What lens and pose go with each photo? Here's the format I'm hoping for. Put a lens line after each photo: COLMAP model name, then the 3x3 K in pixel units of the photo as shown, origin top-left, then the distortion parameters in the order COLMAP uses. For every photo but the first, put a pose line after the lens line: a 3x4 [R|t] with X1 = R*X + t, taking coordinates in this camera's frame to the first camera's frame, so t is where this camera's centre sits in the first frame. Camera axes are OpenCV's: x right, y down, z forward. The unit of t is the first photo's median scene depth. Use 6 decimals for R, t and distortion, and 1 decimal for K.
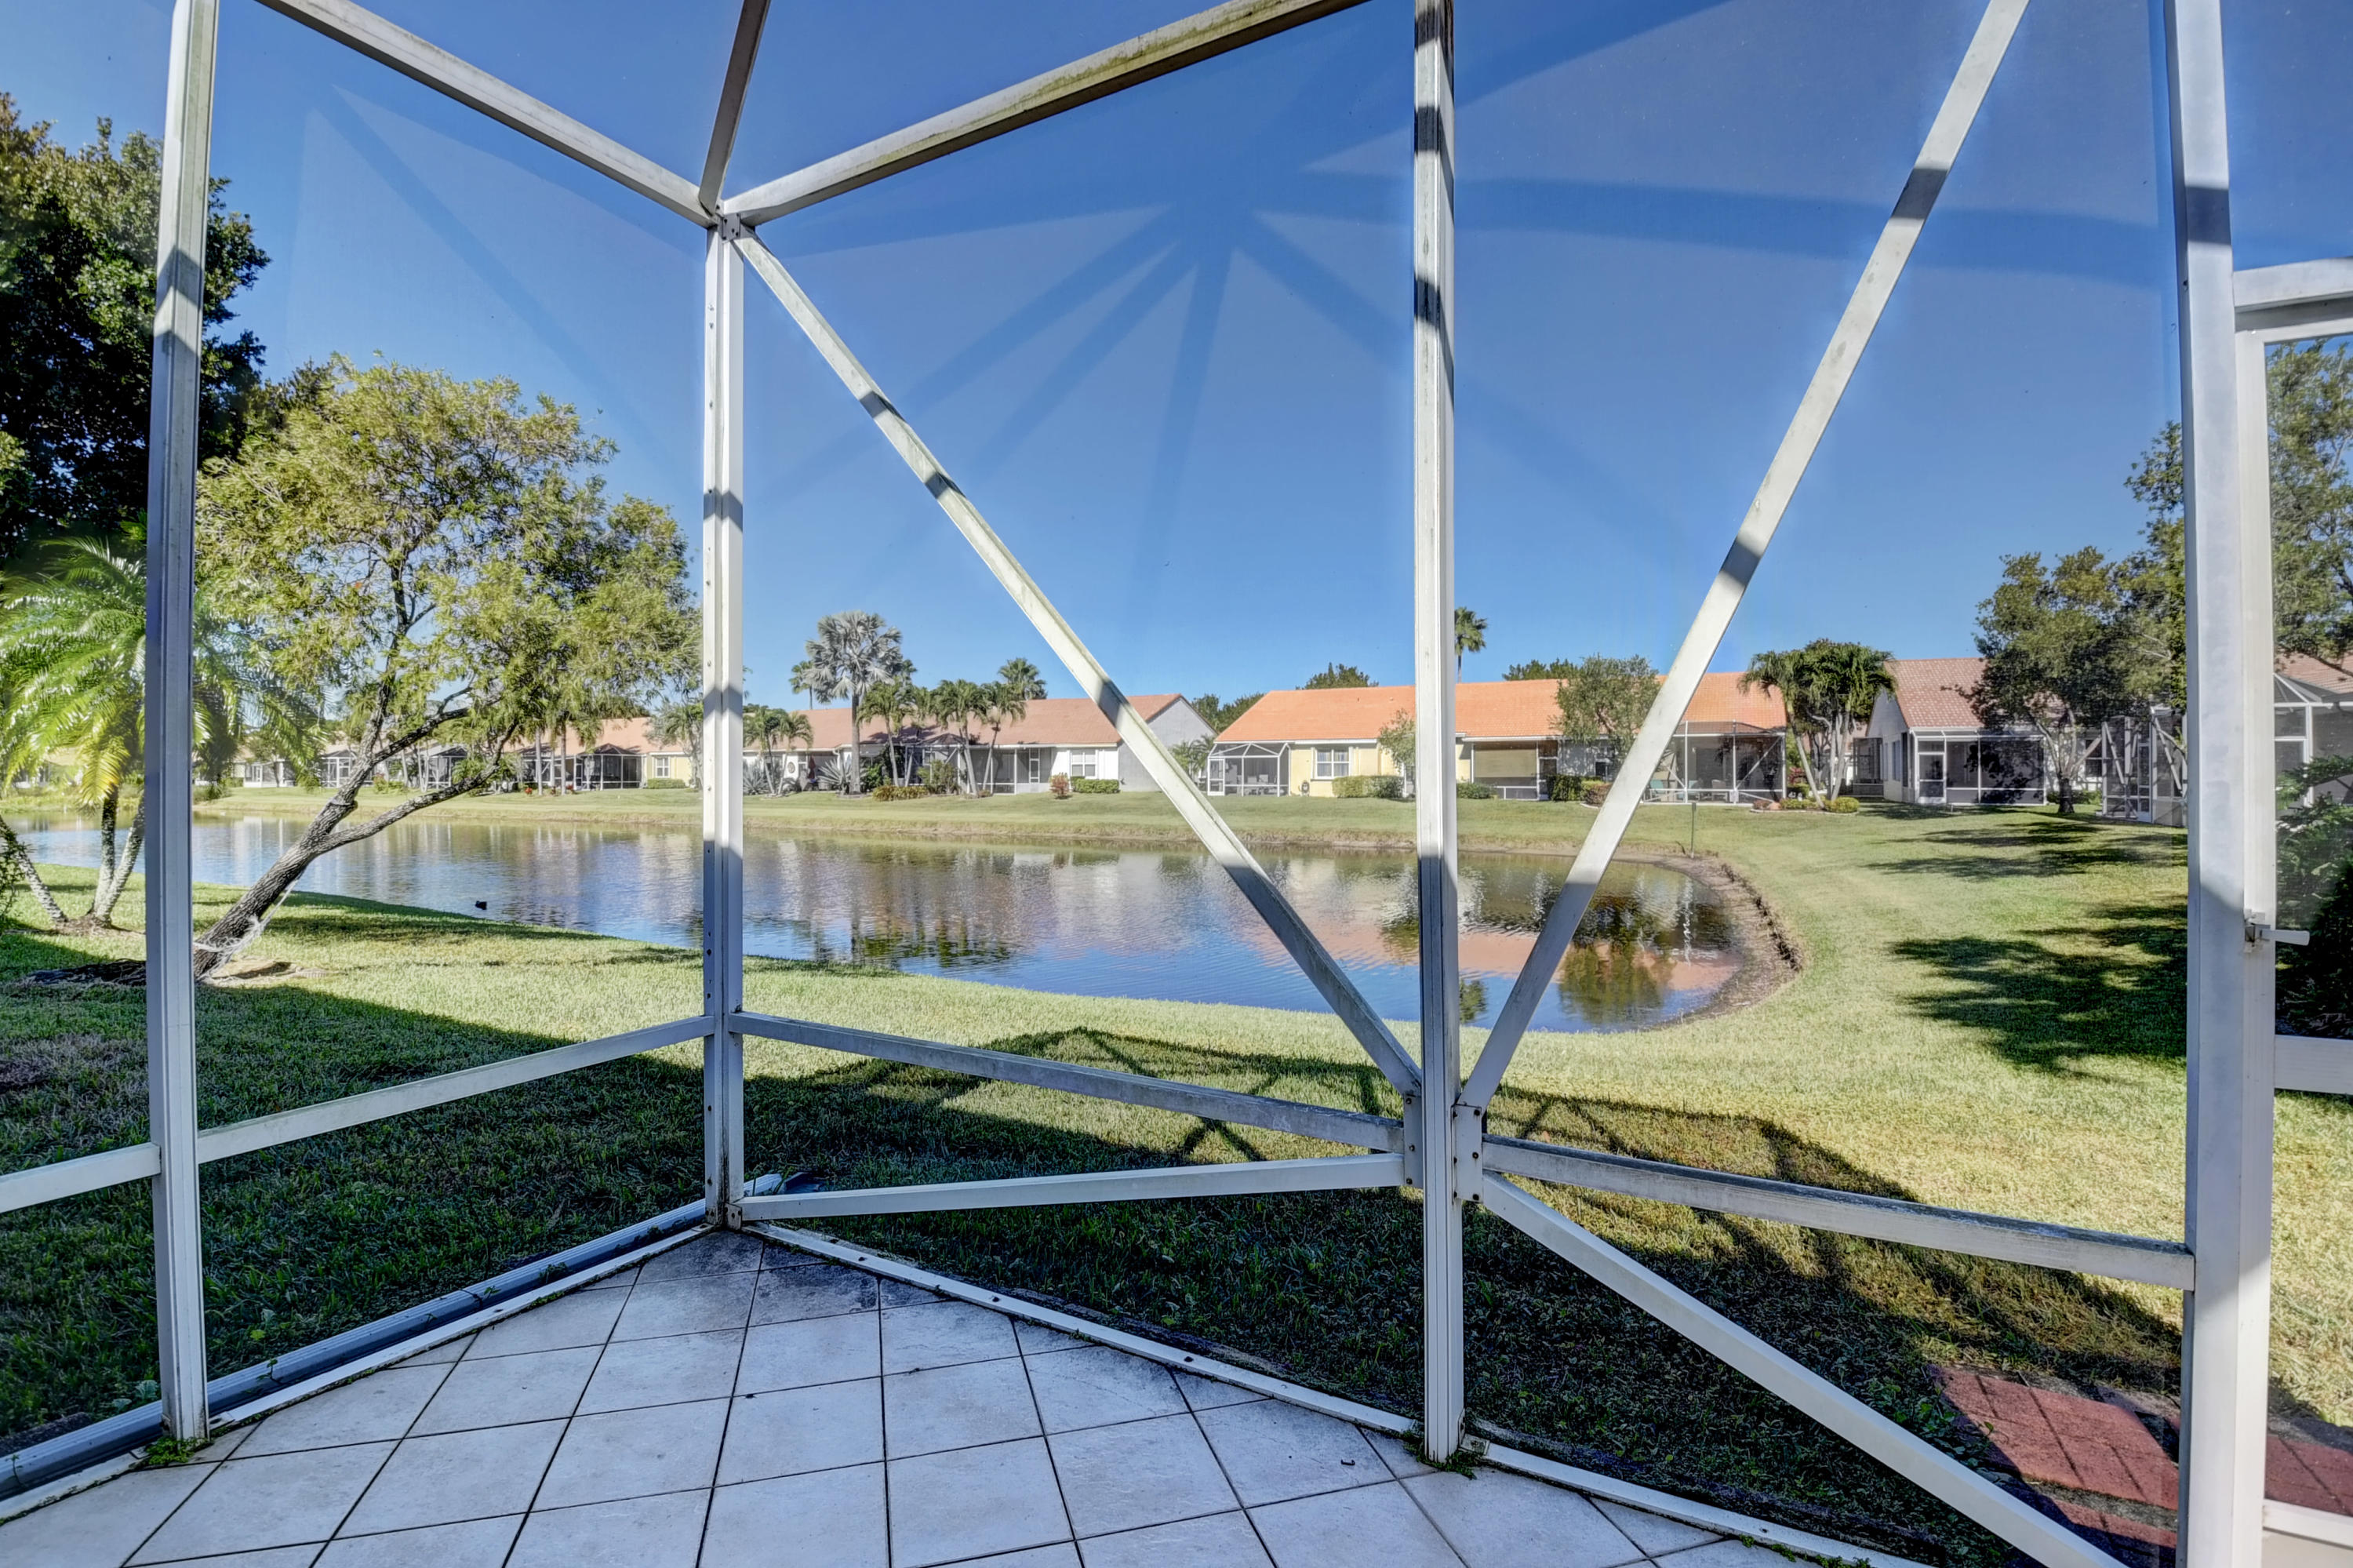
lens RADIAL K [[1043.1, 0, 1166.2], [0, 1043.1, 757.2], [0, 0, 1]] dist [0.018766, -0.031147]
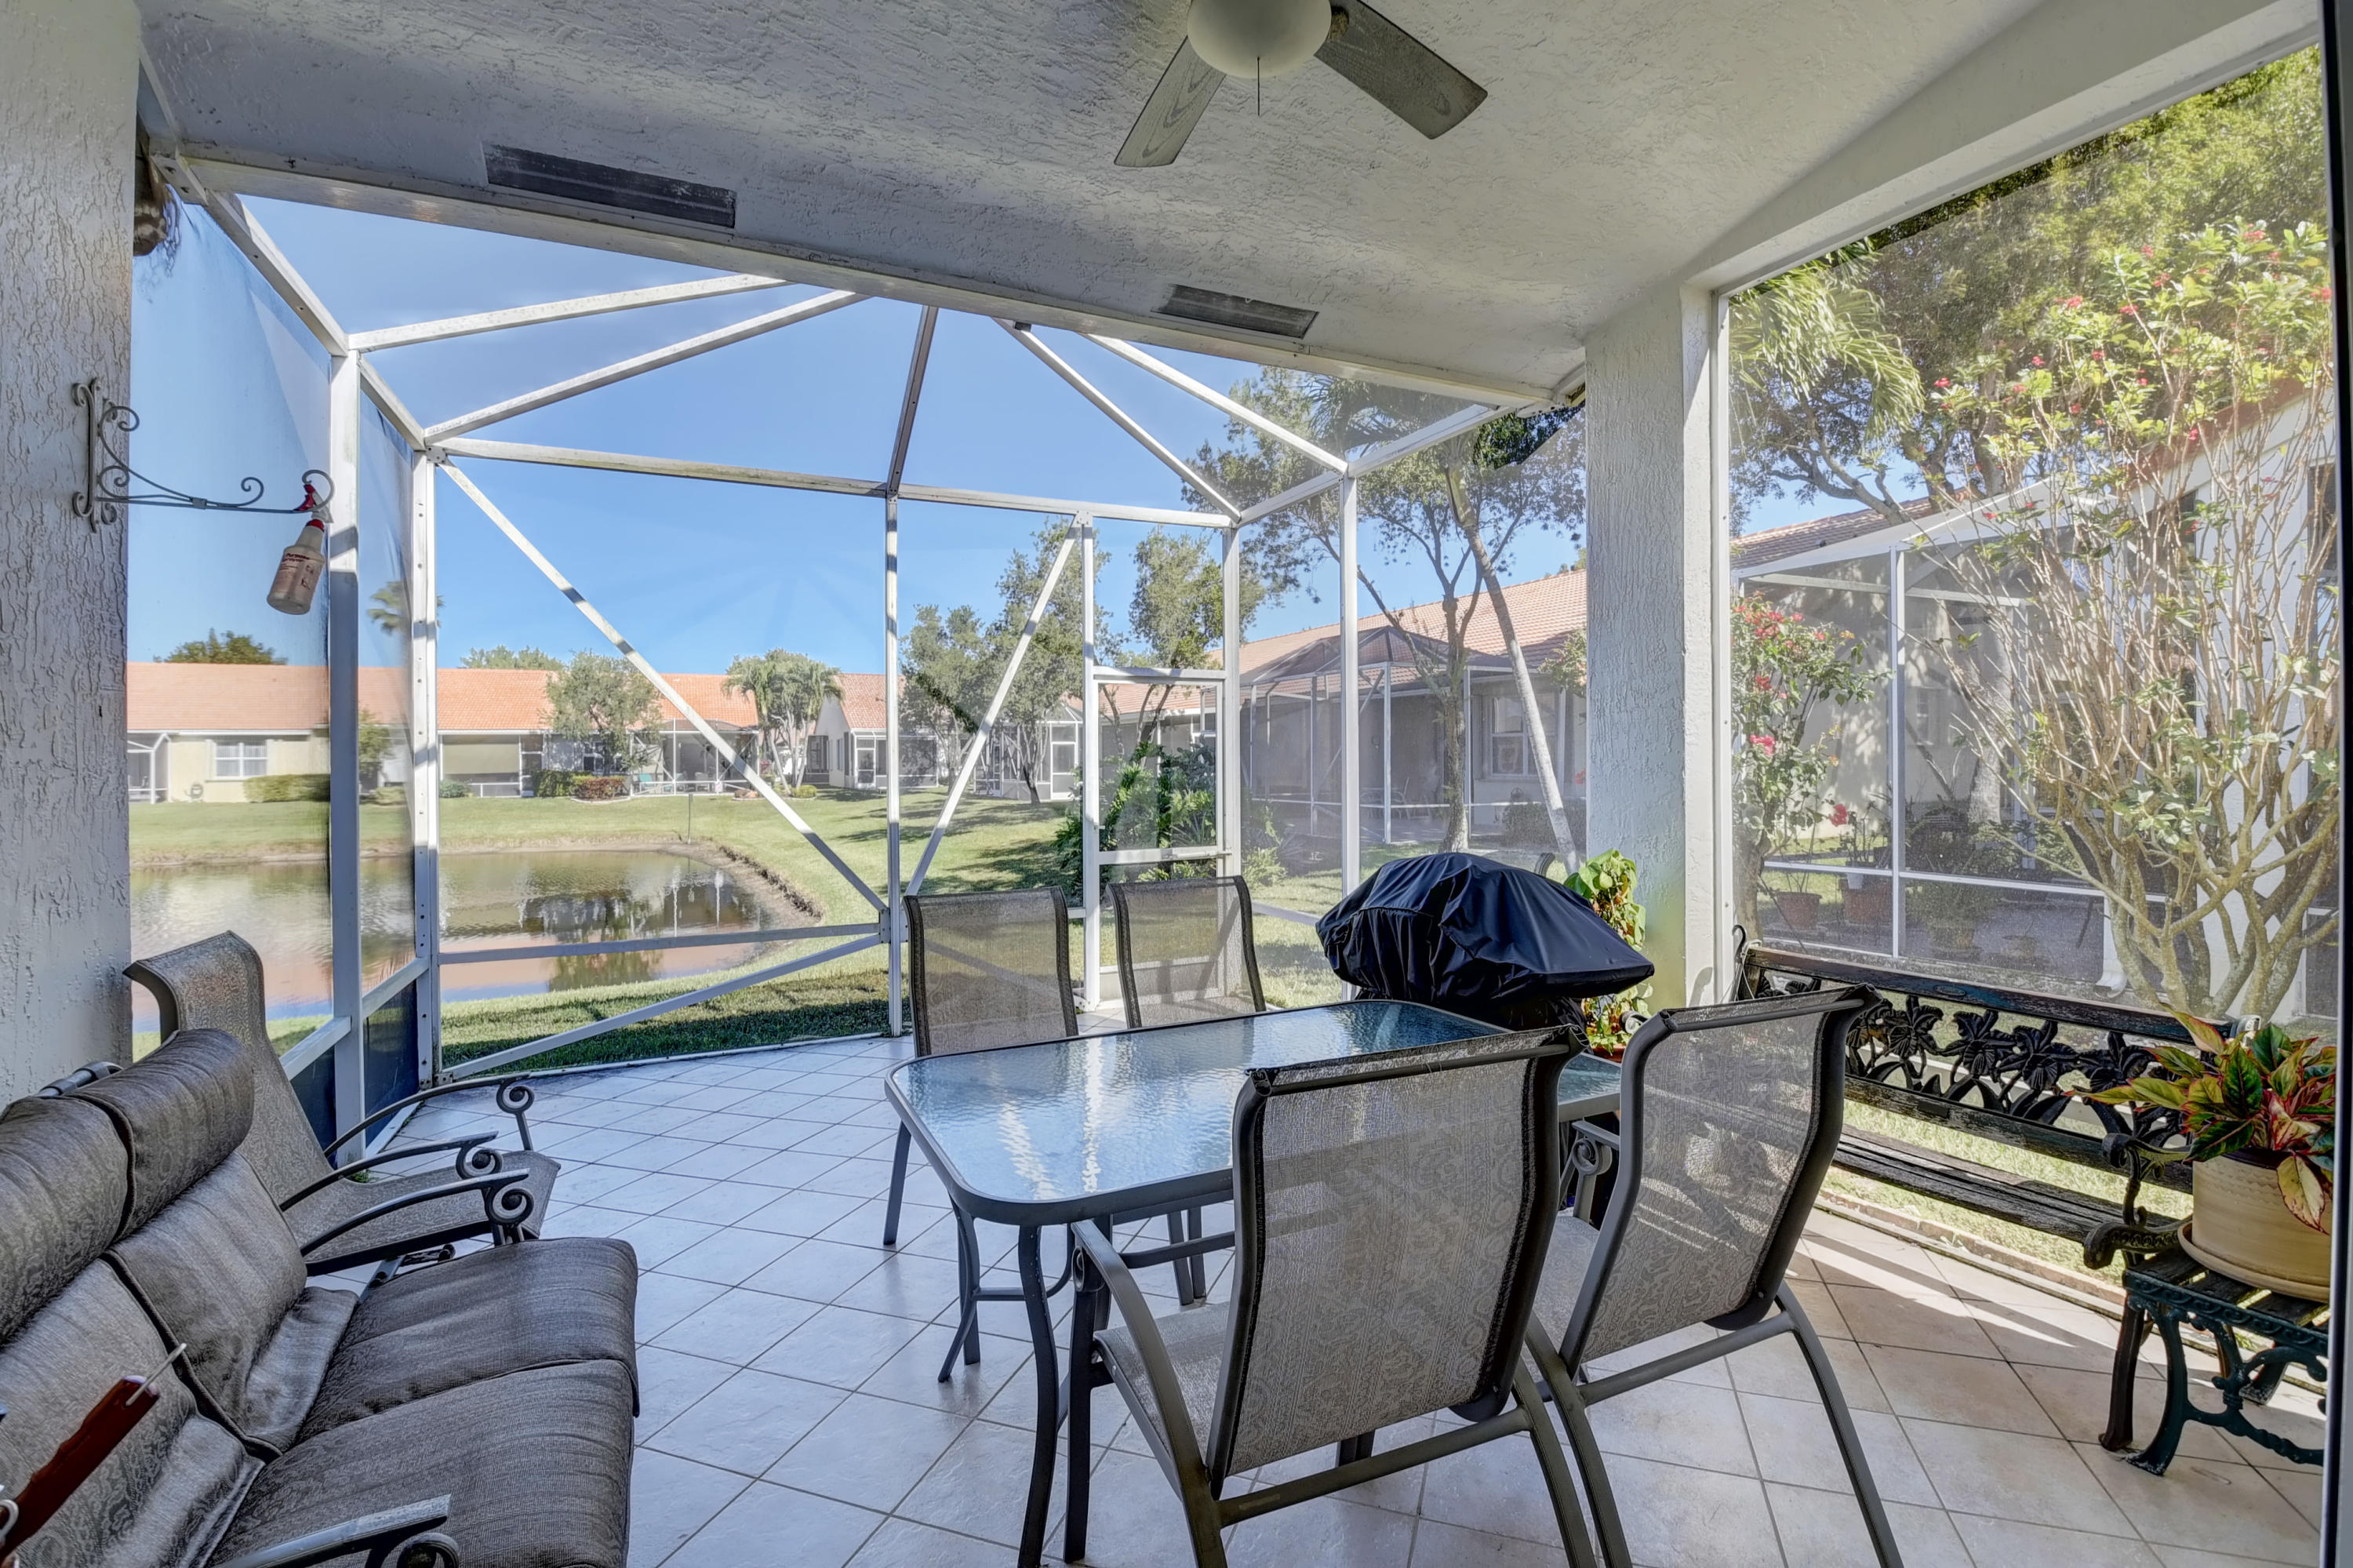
lens RADIAL K [[1036.5, 0, 1177.3], [0, 1036.5, 762.1], [0, 0, 1]] dist [-0.007751, -0.017814]
pose [[0.588851, -0.009832, 0.808182, -0.057541], [-0.000877, 0.999918, 0.012804, -0.003525], [-0.808241, -0.008249, 0.588794, -0.046955]]
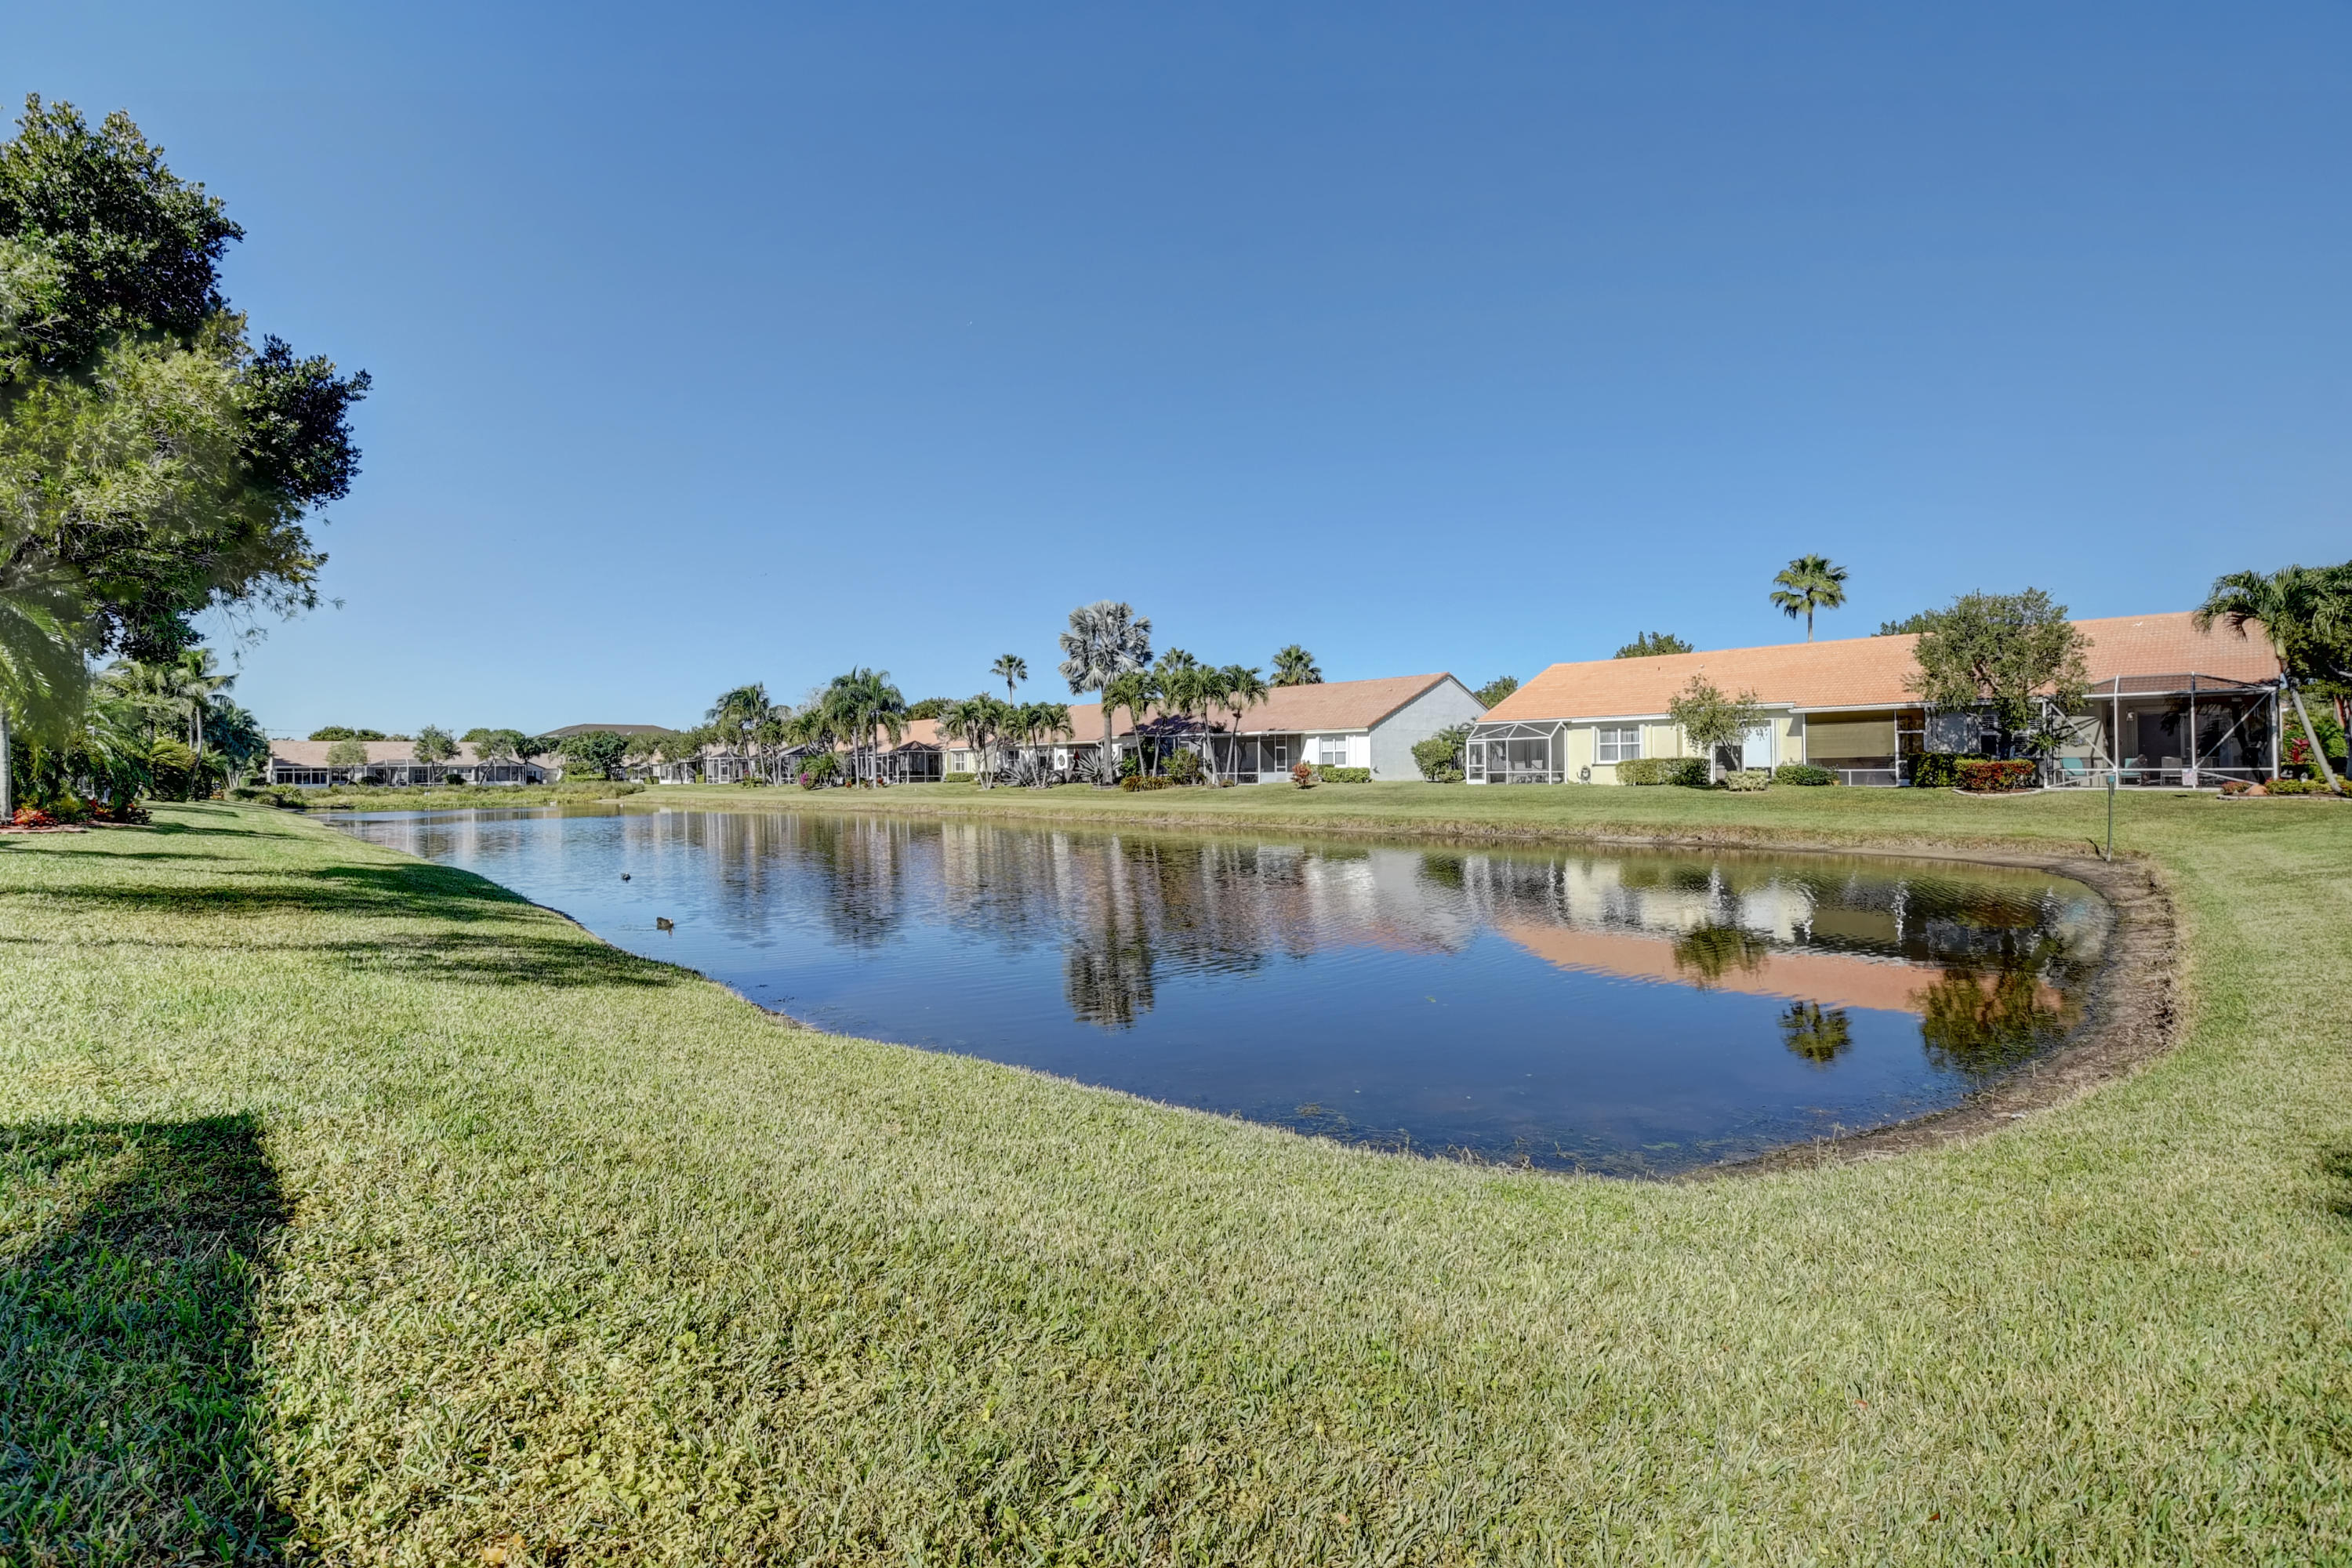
lens RADIAL K [[1050.4, 0, 1092.9], [0, 1050.4, 762.7], [0, 0, 1]] dist [-0.043234, -0.000178]
pose [[0.934802, -0.010476, -0.355015, 0.072841], [0.013550, 0.999889, 0.006175, 0.011543], [0.354911, -0.010583, 0.934840, 0.085648]]
